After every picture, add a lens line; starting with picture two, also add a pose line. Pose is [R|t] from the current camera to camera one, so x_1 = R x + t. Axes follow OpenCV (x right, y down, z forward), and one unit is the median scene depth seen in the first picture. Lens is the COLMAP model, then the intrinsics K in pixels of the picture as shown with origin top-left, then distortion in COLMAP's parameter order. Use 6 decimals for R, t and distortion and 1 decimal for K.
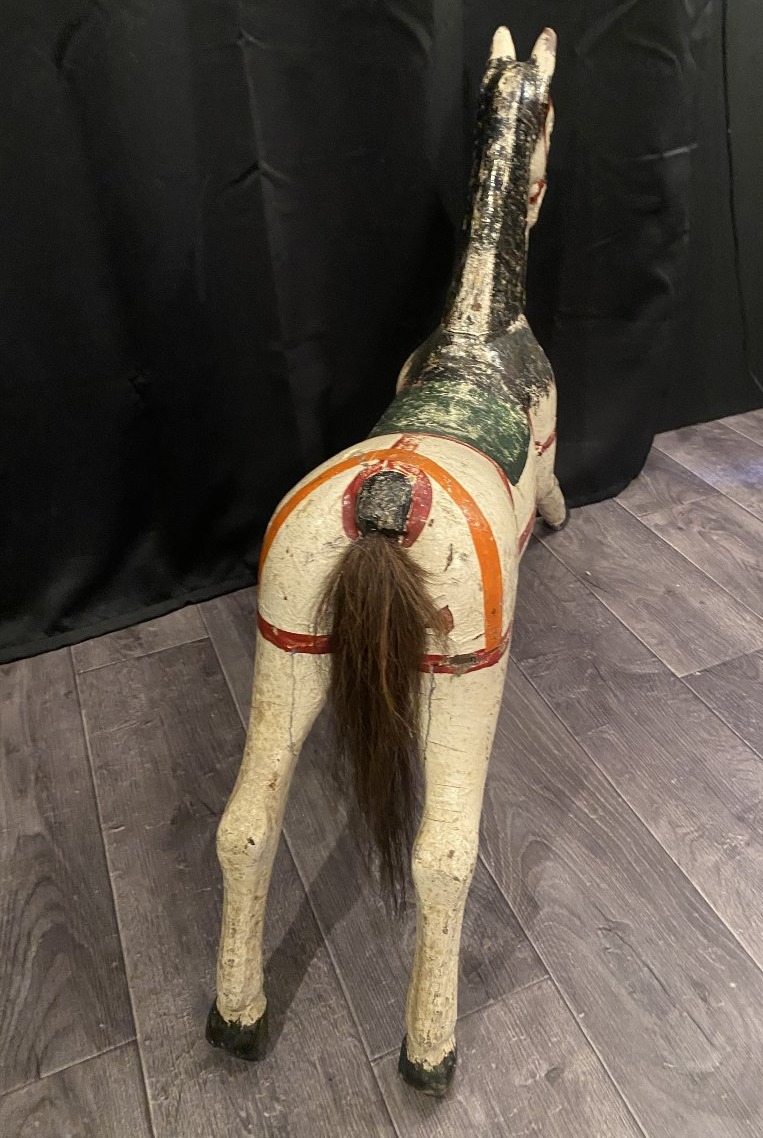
lens RADIAL K [[913.7, 0, 440.1], [0, 913.7, 522.8], [0, 0, 1]] dist [0.025041, -0.030765]
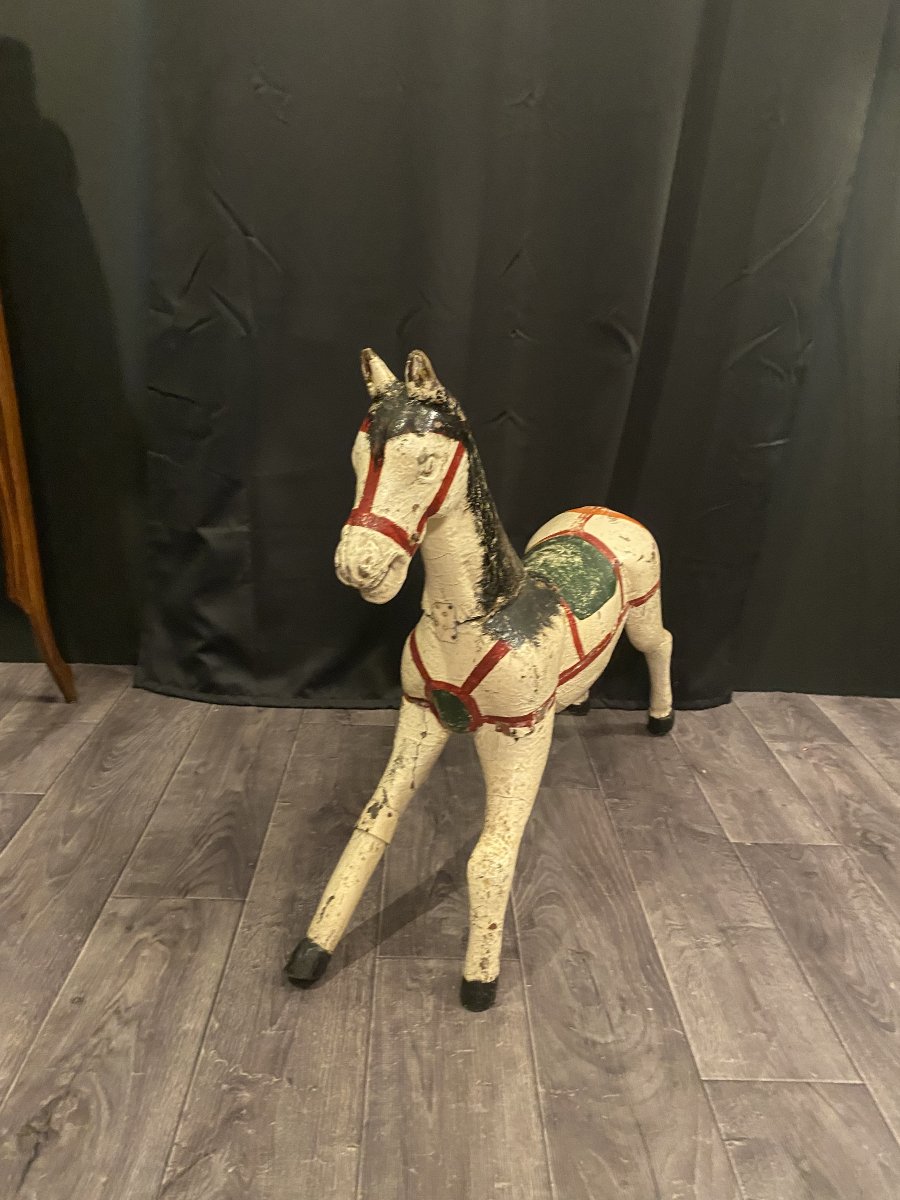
lens RADIAL K [[907.9, 0, 461.7], [0, 907.9, 601.9], [0, 0, 1]] dist [0.008516, -0.009401]
pose [[0.921203, 0.192868, -0.337915, 0.310097], [-0.269129, 0.943070, -0.195420, 0.223530], [0.280987, 0.270965, 0.920665, -0.313087]]
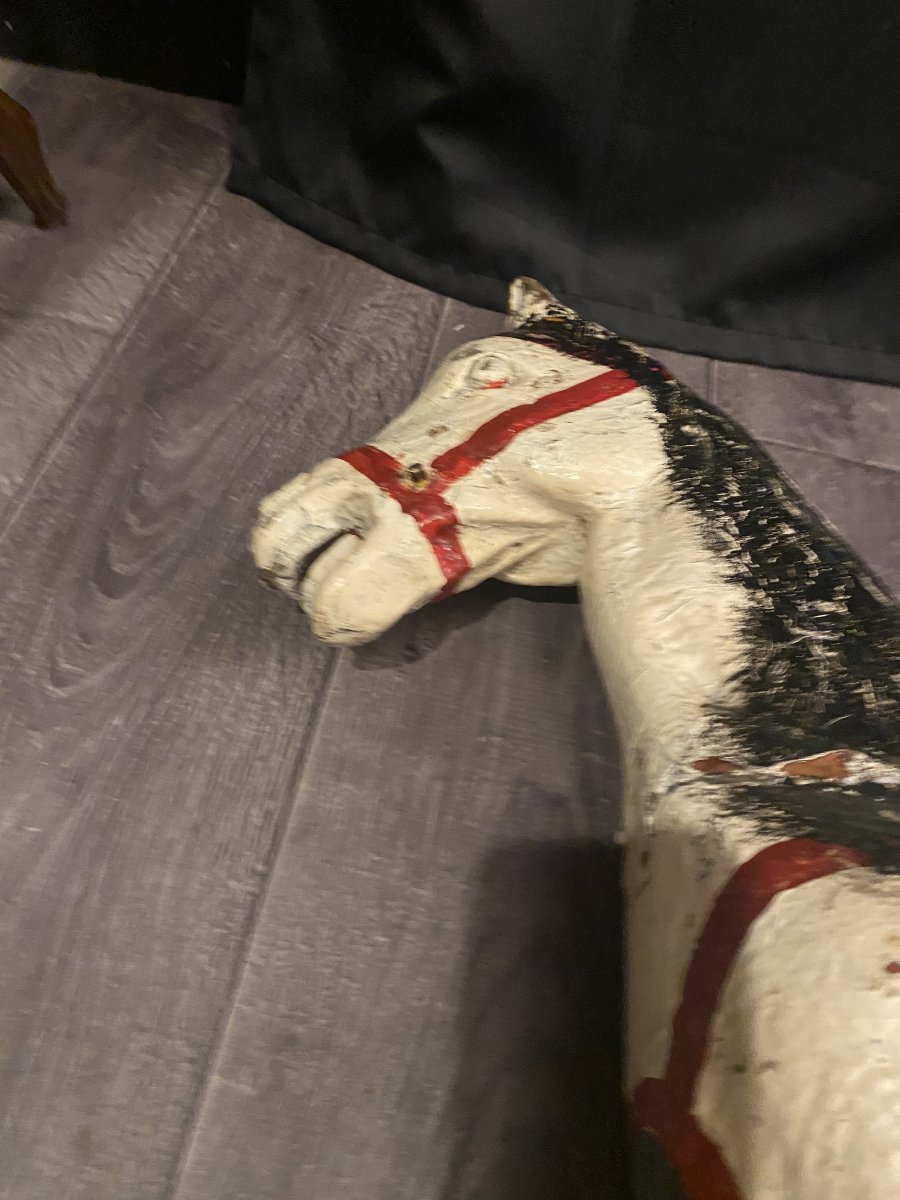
lens RADIAL K [[907.9, 0, 443.6], [0, 907.9, 589.3], [0, 0, 1]] dist [0.008516, -0.009401]
pose [[0.807007, 0.540255, -0.238461, -0.406406], [-0.414538, 0.805843, 0.422819, 0.106881], [0.420592, -0.242367, 0.874277, 0.604398]]
